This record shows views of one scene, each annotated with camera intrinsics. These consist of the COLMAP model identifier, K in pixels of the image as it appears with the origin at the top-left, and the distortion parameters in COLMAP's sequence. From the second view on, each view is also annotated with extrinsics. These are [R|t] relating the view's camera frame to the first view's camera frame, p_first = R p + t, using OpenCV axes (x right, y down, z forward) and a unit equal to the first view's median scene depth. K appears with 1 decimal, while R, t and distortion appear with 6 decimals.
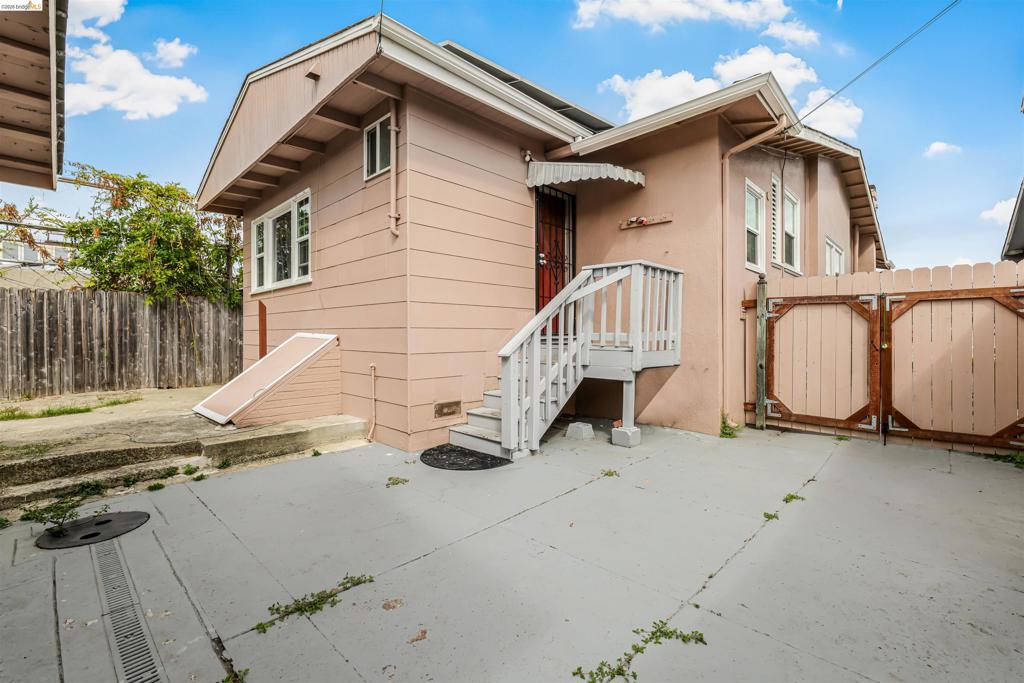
lens RADIAL K [[446.1, 0, 504.8], [0, 446.1, 336.5], [0, 0, 1]] dist [-0.000108, 0.000583]
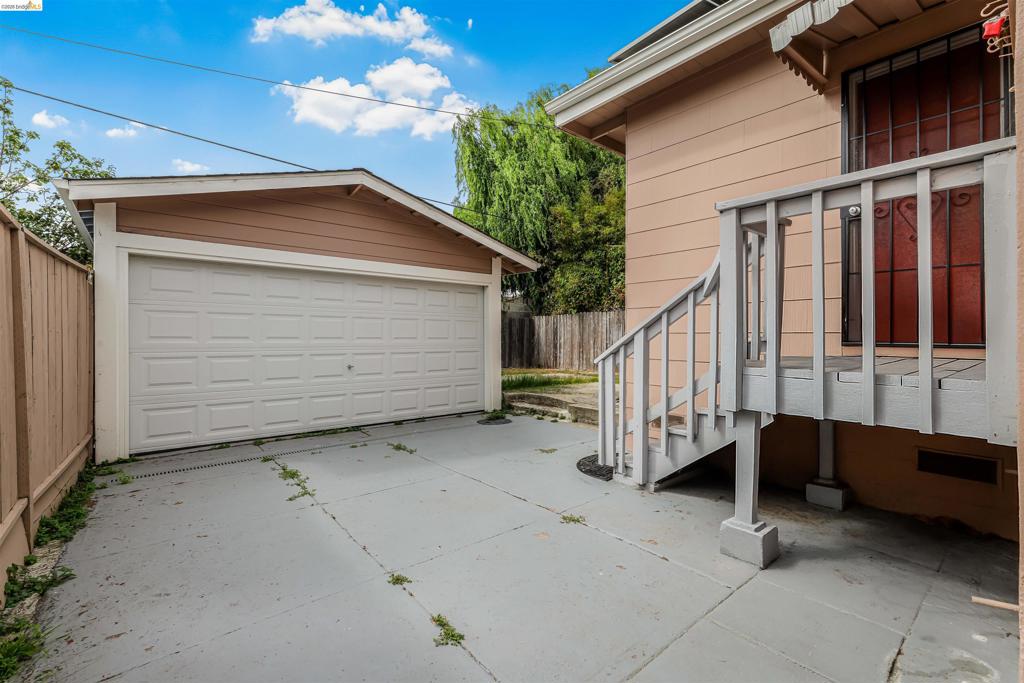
lens RADIAL K [[446.1, 0, 514.5], [0, 446.1, 342.7], [0, 0, 1]] dist [-0.000108, 0.000583]
pose [[-0.091295, 0.015536, -0.995703, 1.199132], [-0.012151, 0.999786, 0.016713, -0.017730], [0.995750, 0.013625, -0.091086, 1.134922]]
